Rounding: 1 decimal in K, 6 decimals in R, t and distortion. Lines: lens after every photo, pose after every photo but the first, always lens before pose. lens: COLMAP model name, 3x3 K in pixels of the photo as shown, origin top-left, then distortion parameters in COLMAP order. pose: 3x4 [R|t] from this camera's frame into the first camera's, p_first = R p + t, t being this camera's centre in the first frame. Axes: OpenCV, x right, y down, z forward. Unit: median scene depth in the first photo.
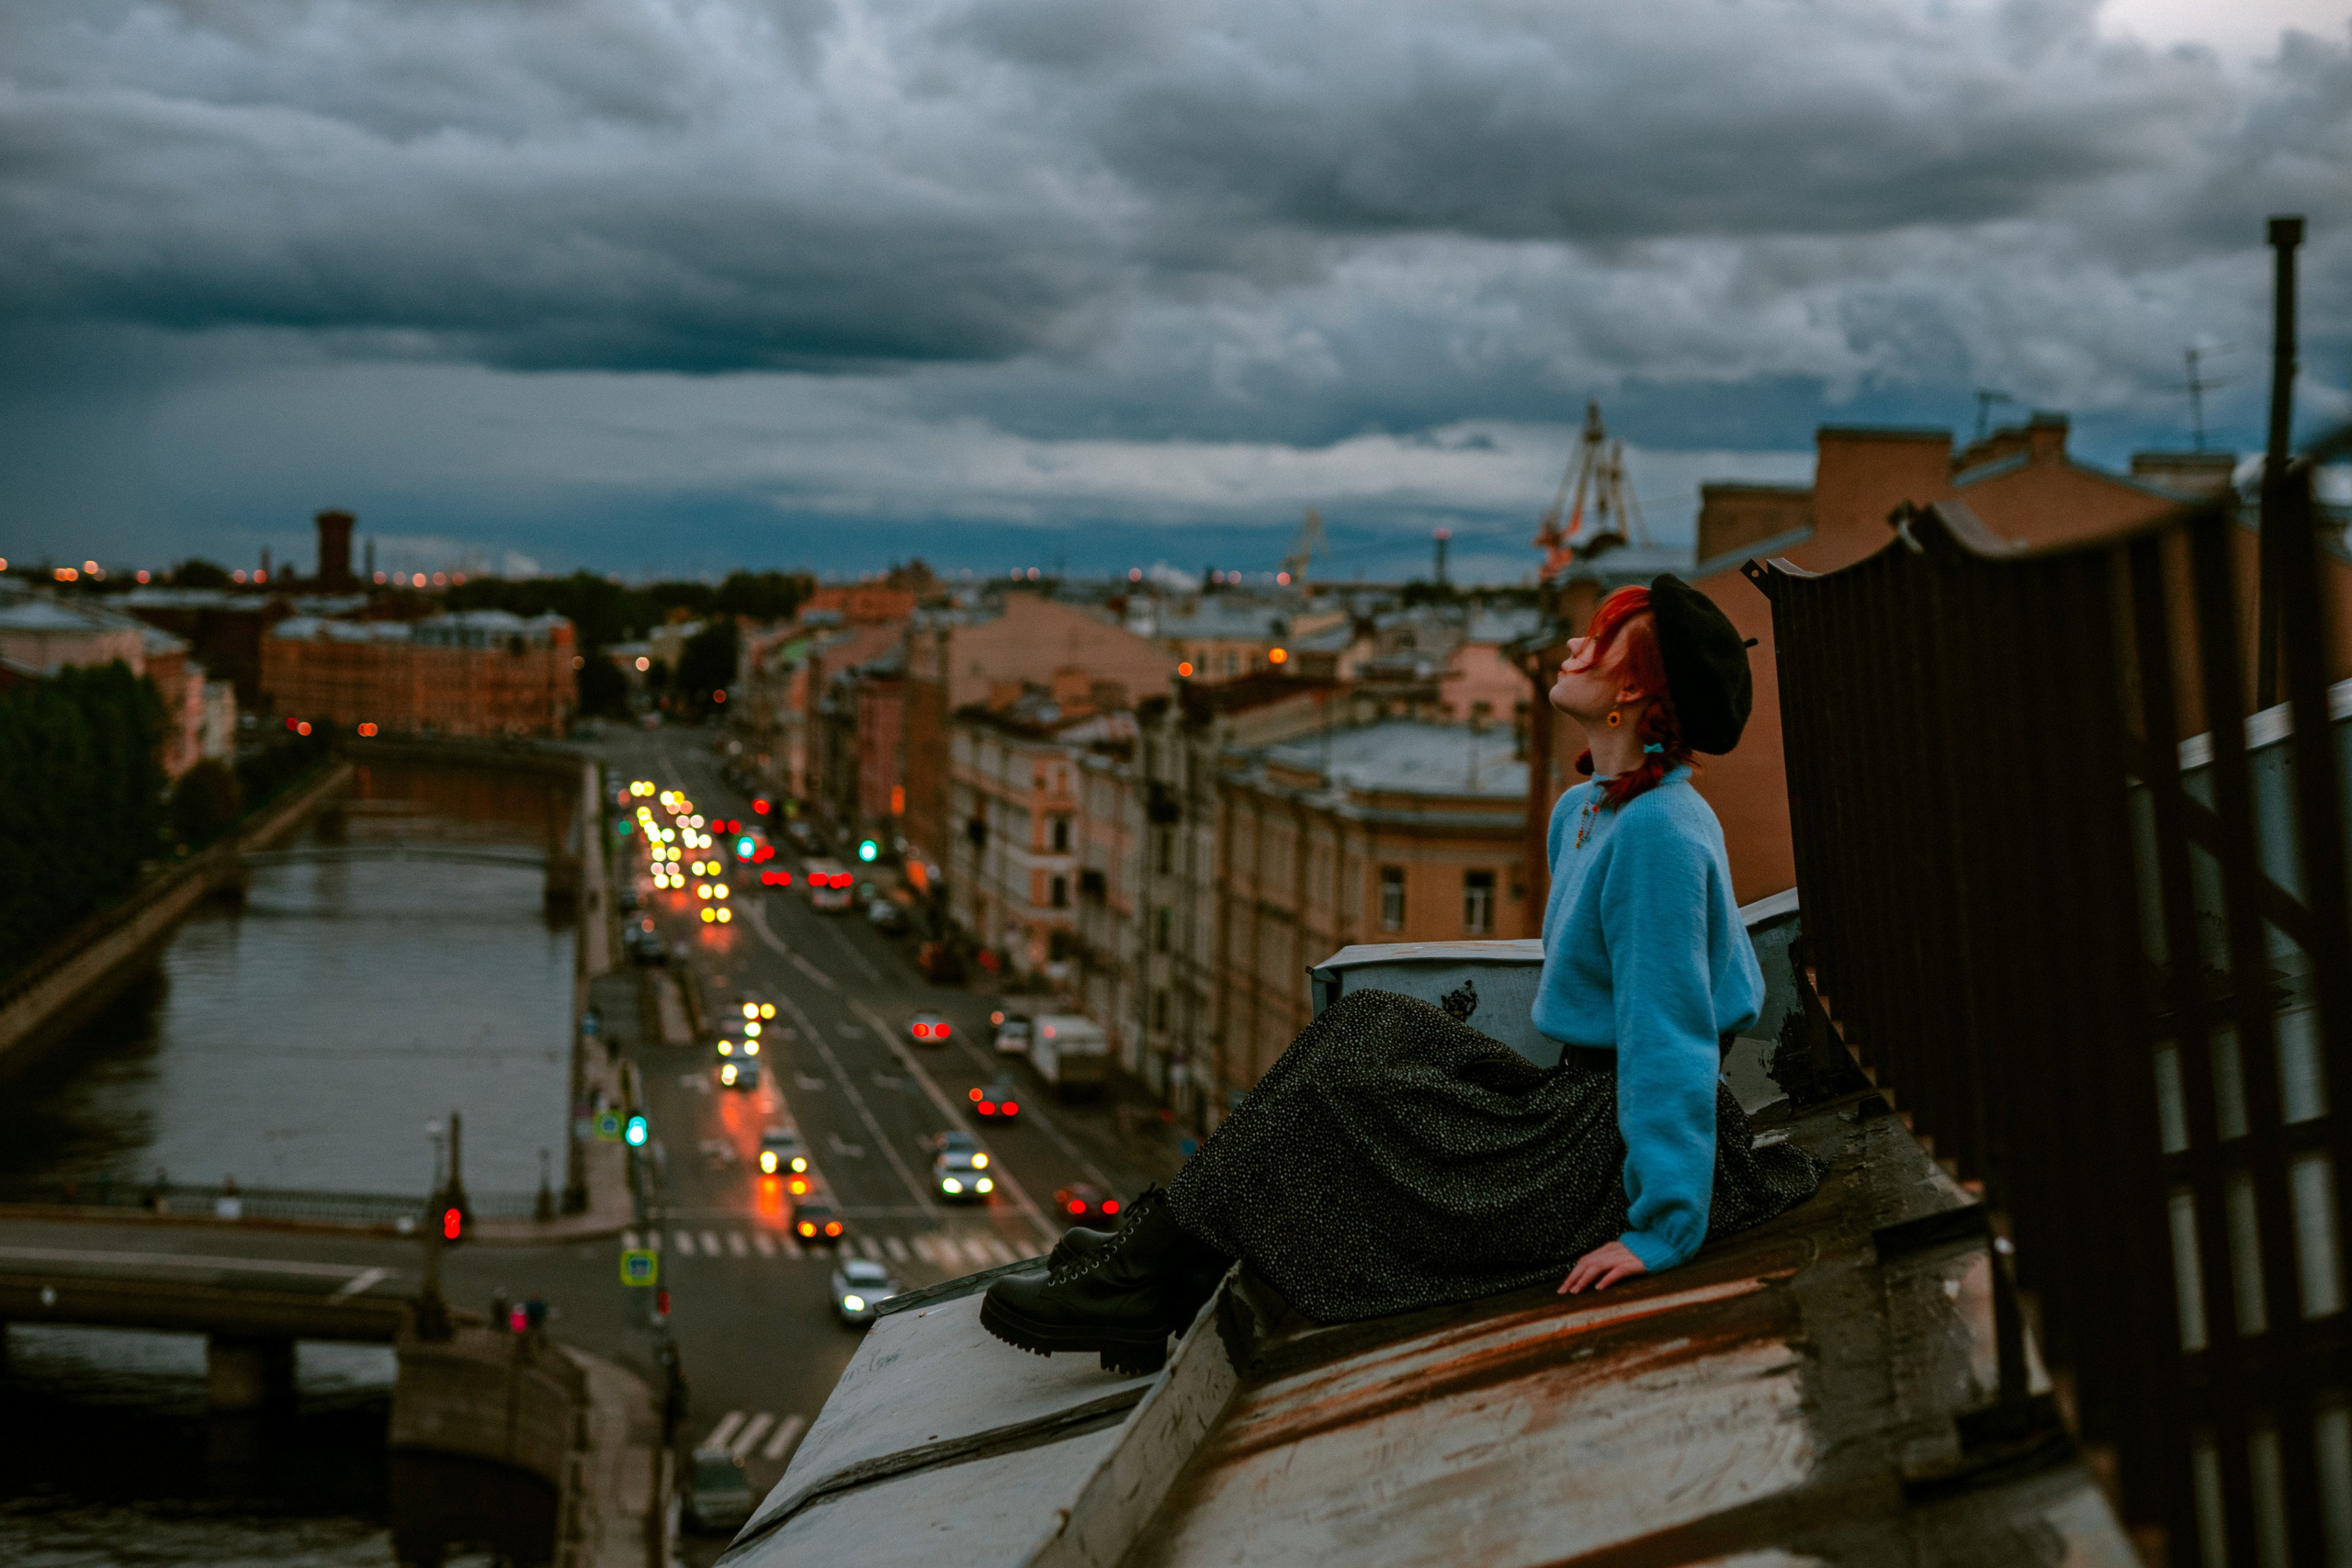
lens RADIAL K [[3379.5, 0, 1176.0], [0, 3379.5, 784.0], [0, 0, 1]] dist [-0.018620, 0.031289]
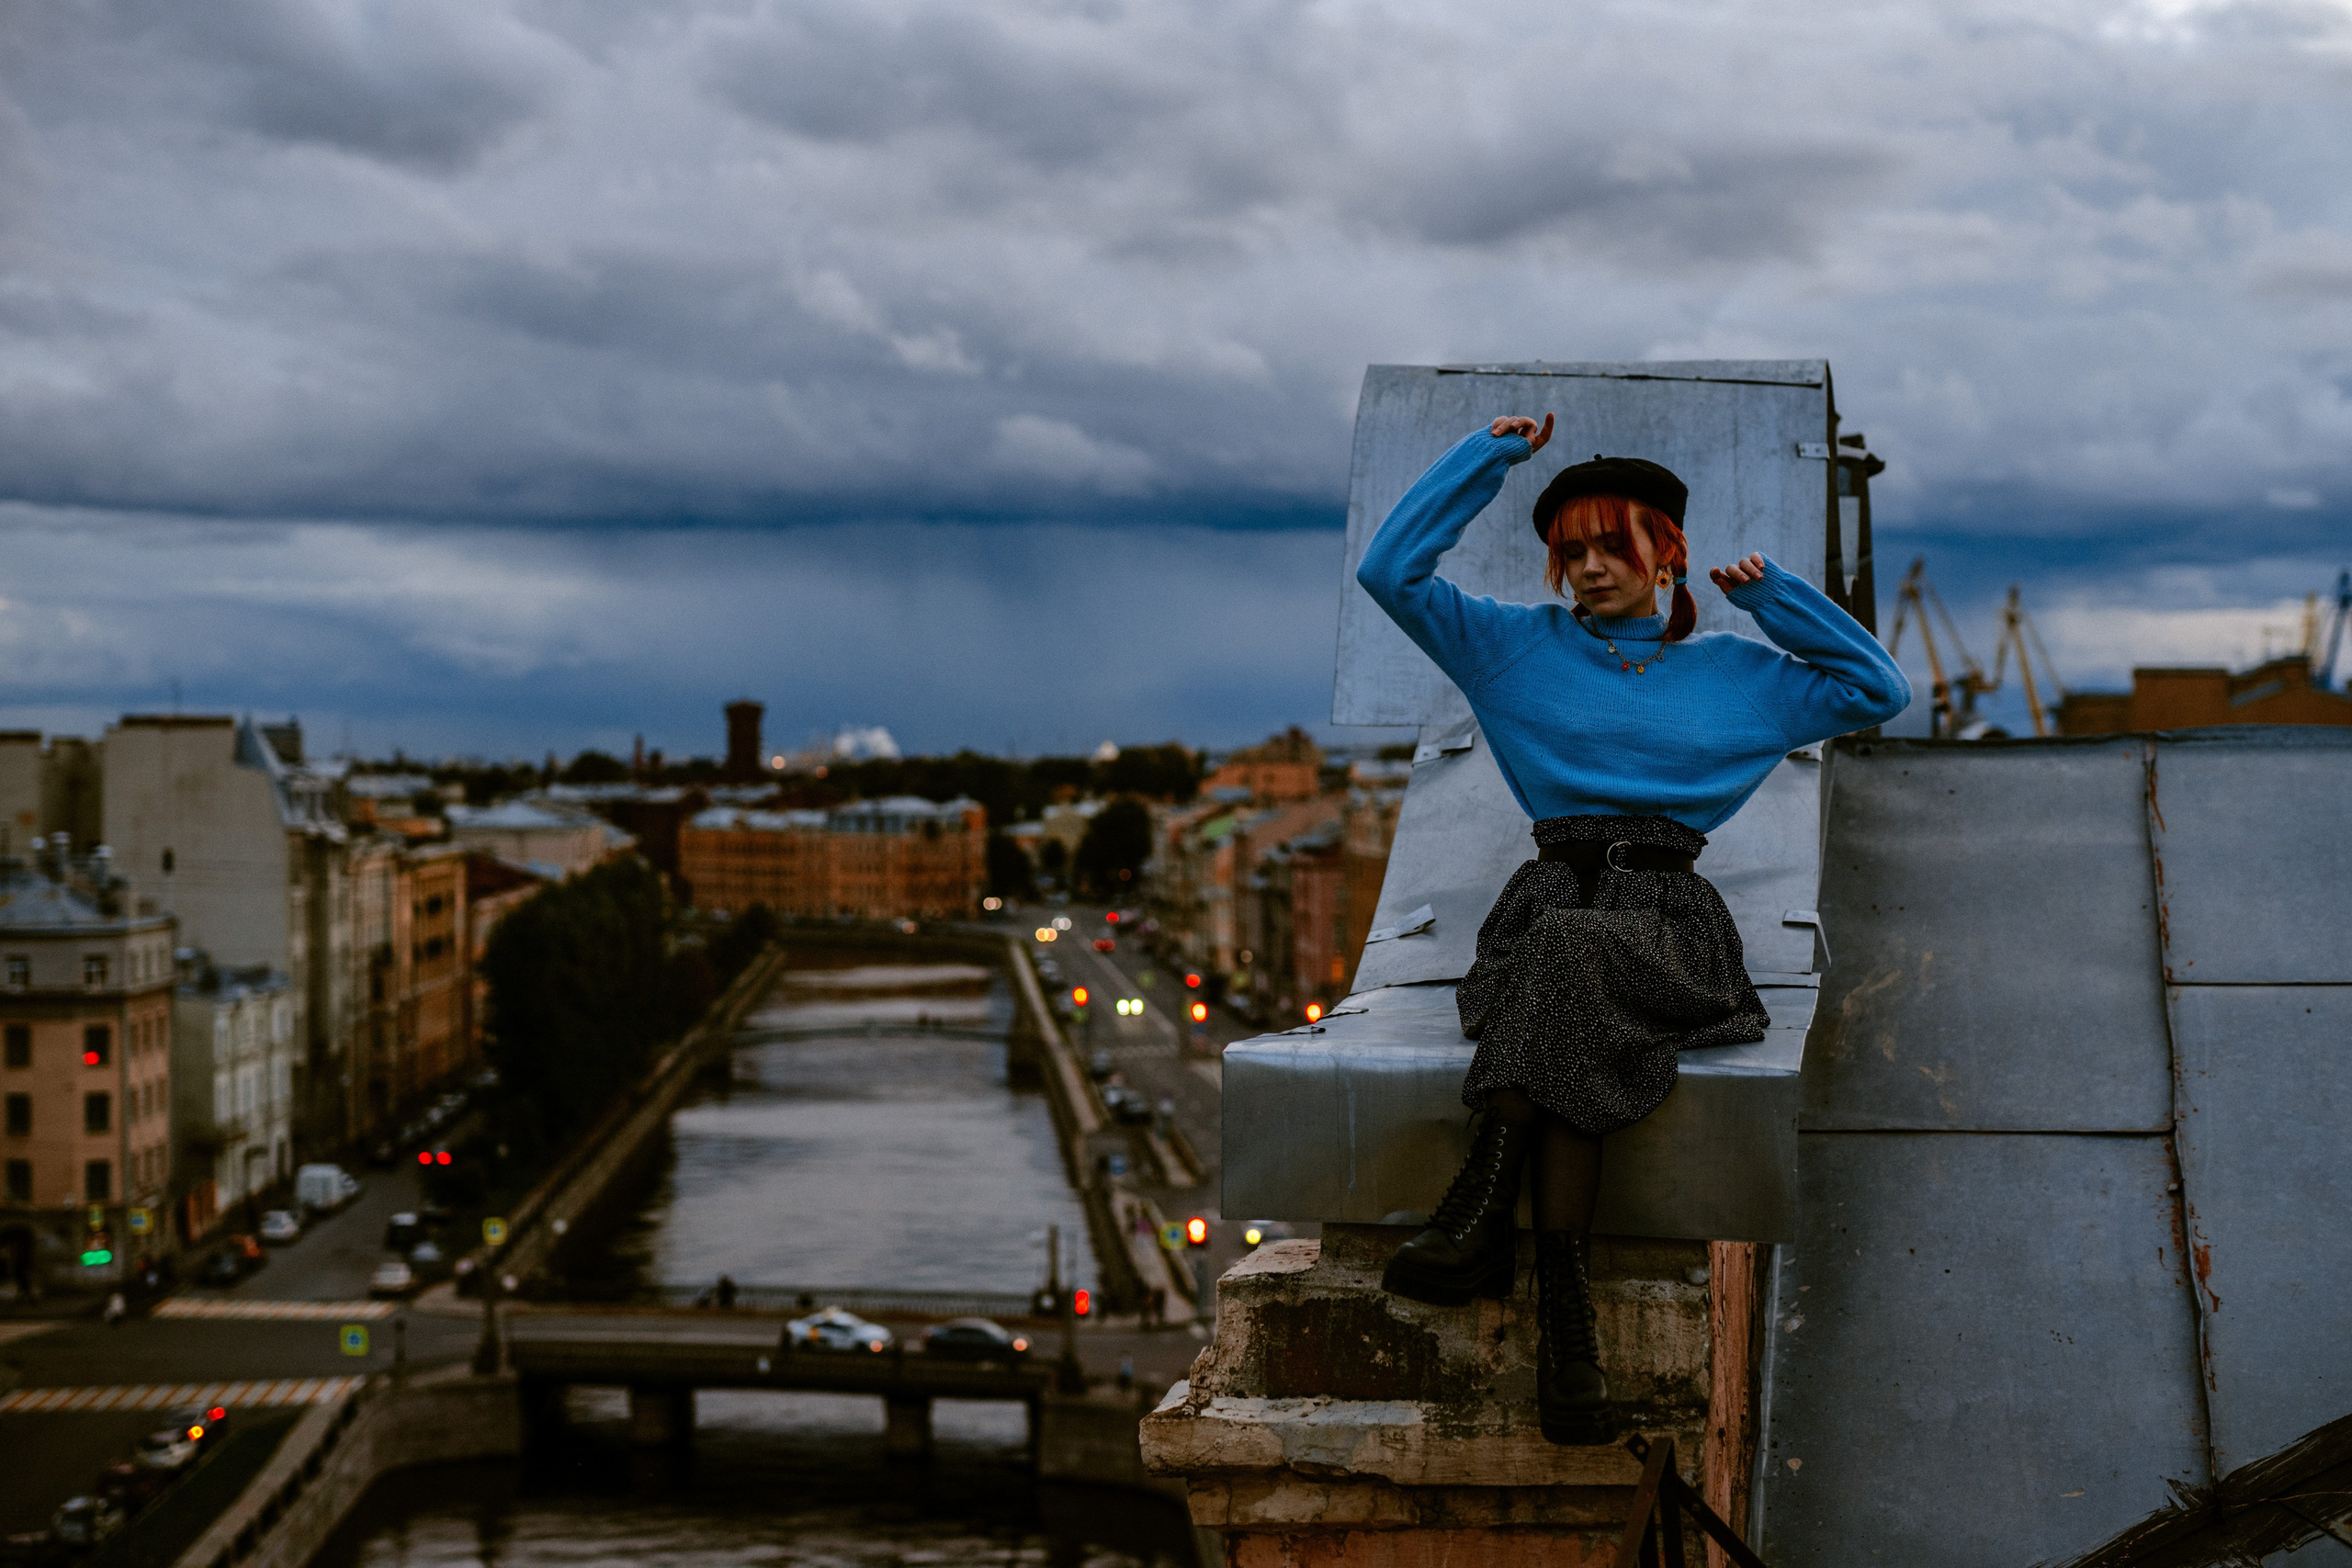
lens RADIAL K [[3678.0, 0, 1176.0], [0, 3678.0, 784.0], [0, 0, 1]] dist [0.003911, 0.037432]
pose [[0.994241, -0.028864, -0.103205, -0.016811], [0.023864, 0.998496, -0.049354, 0.003198], [0.104474, 0.046607, 0.993435, -0.189114]]
